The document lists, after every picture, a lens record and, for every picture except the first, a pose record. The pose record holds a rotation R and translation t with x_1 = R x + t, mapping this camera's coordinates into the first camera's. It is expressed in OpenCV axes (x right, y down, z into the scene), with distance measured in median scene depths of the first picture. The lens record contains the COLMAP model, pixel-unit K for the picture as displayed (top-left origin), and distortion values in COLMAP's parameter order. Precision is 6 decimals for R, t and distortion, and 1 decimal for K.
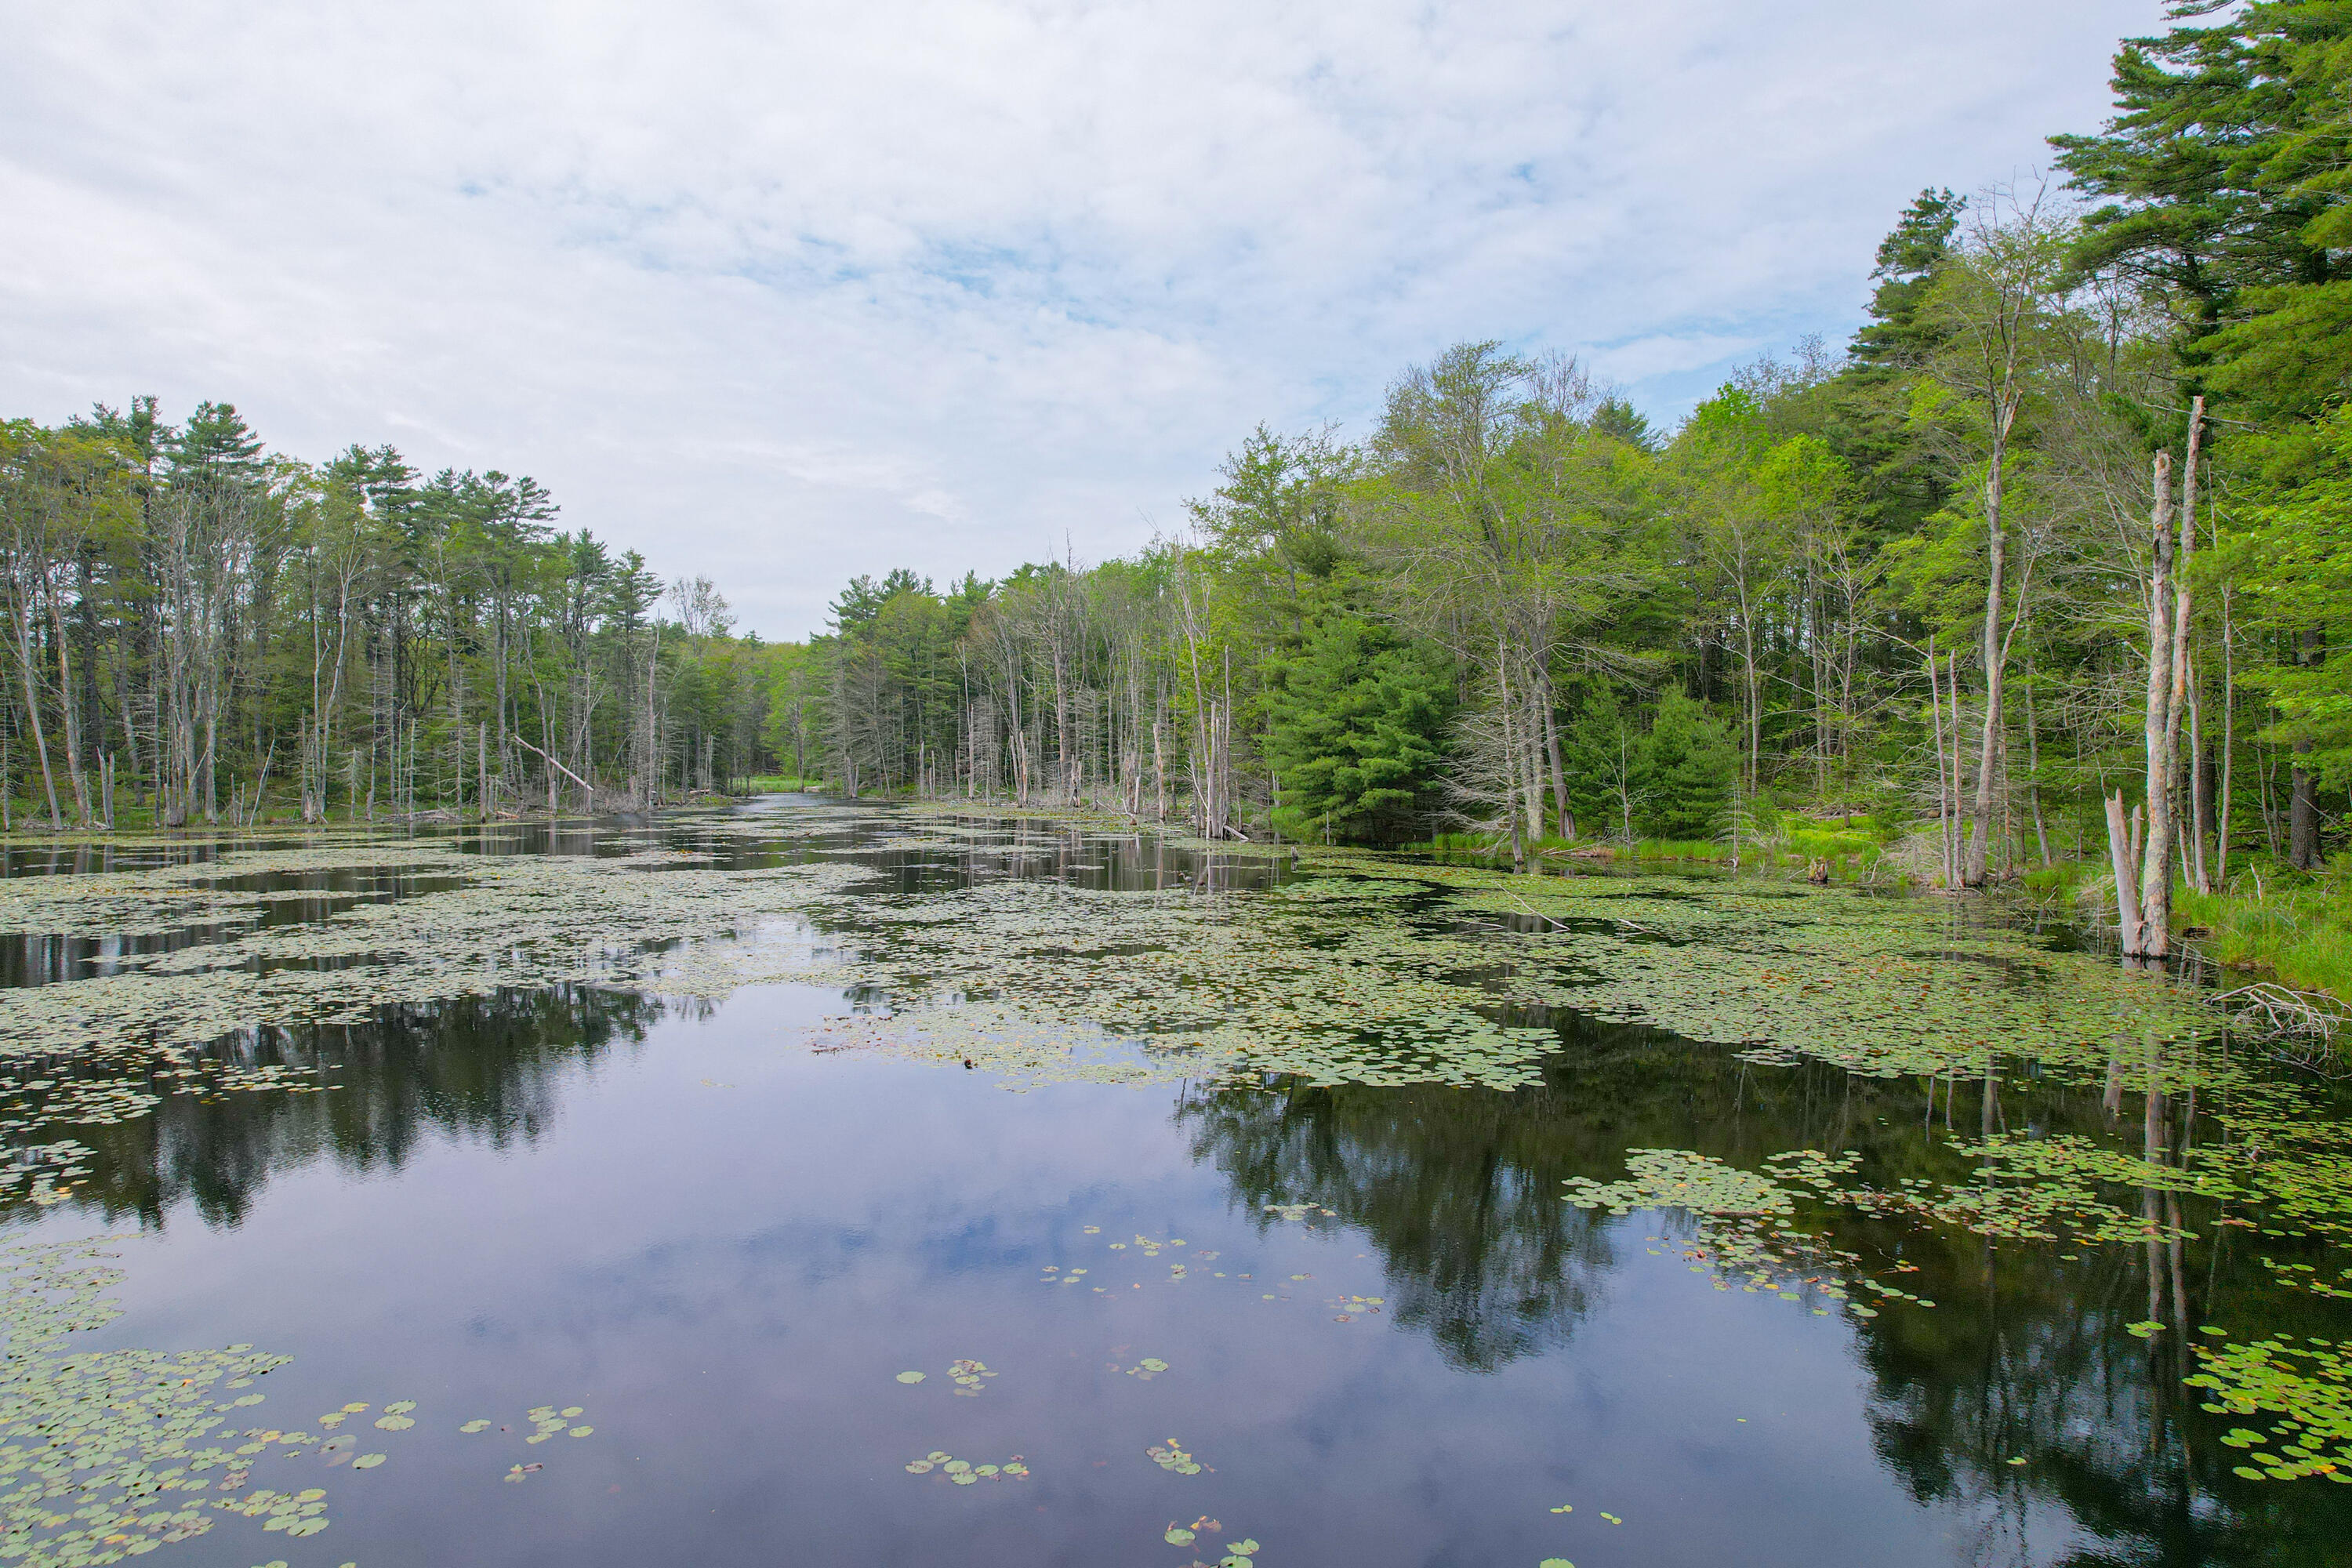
lens RADIAL K [[1513.5, 0, 1169.0], [0, 1513.5, 795.6], [0, 0, 1]] dist [-0.066726, 0.045317]
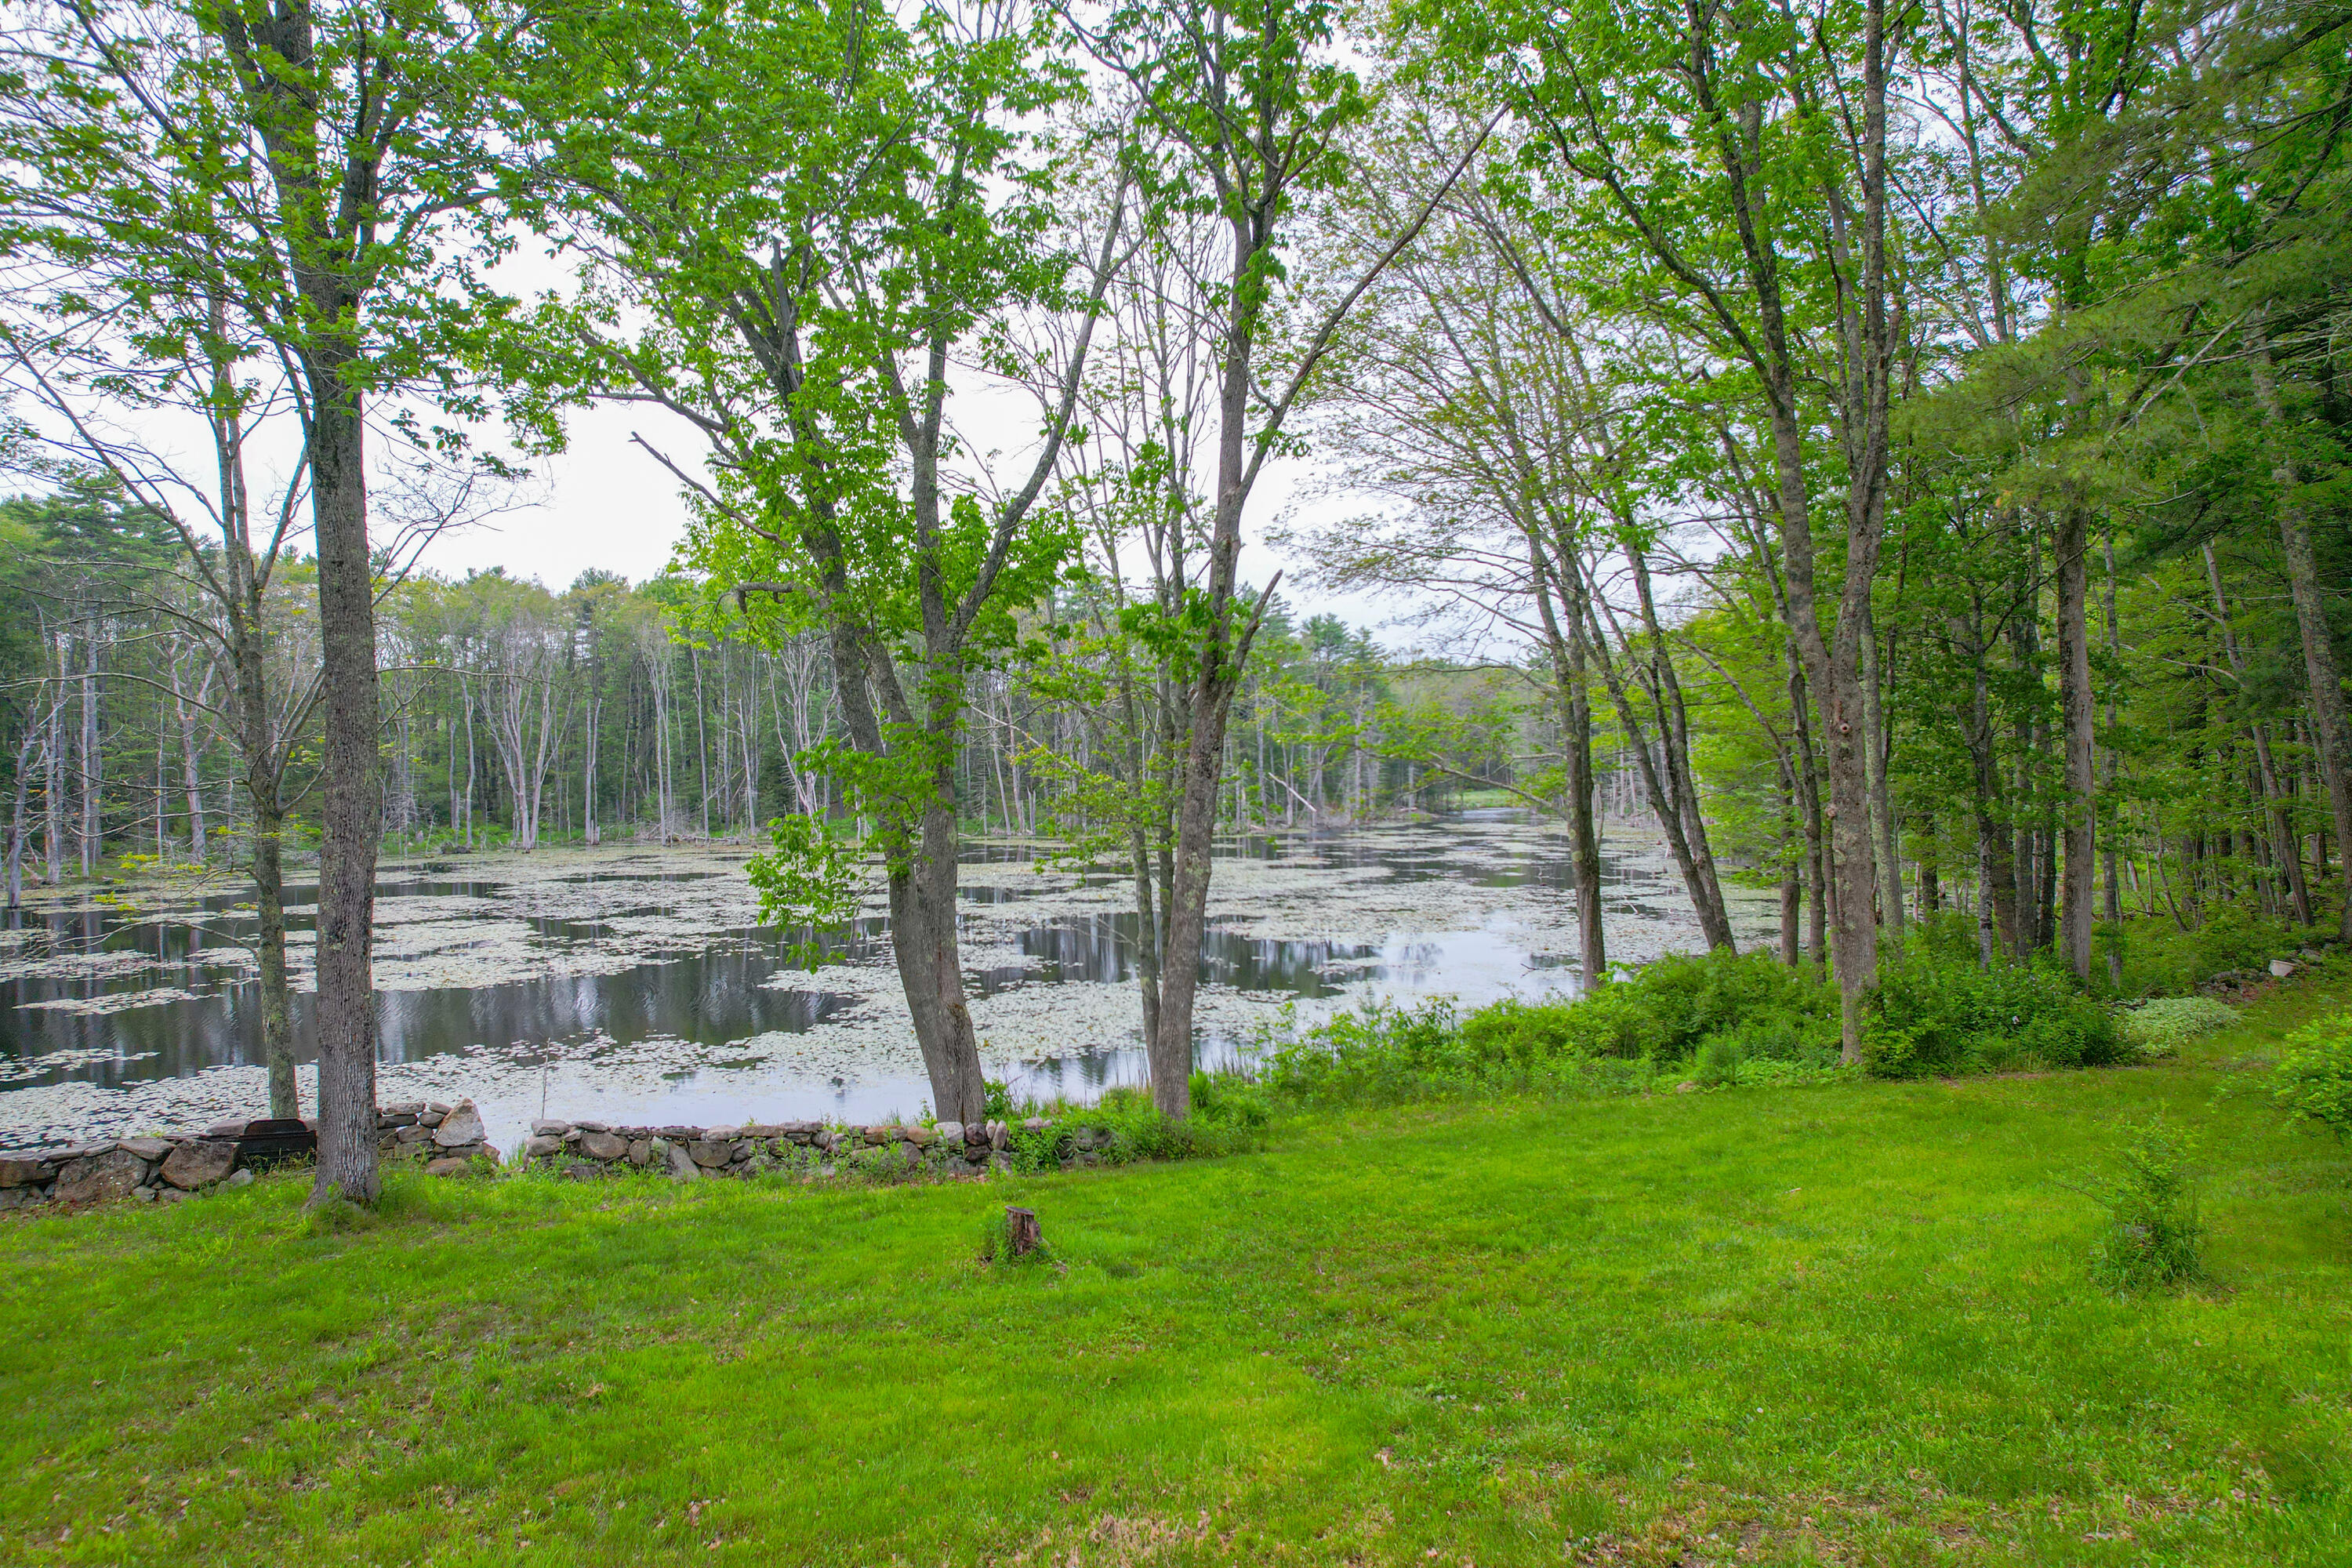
lens RADIAL K [[1513.5, 0, 1179.4], [0, 1513.5, 784.8], [0, 0, 1]] dist [-0.066726, 0.045317]
pose [[0.863960, 0.000291, -0.503561, 0.284909], [-0.002894, 0.999986, -0.004388, -0.026234], [0.503553, 0.005249, 0.863948, -0.391258]]
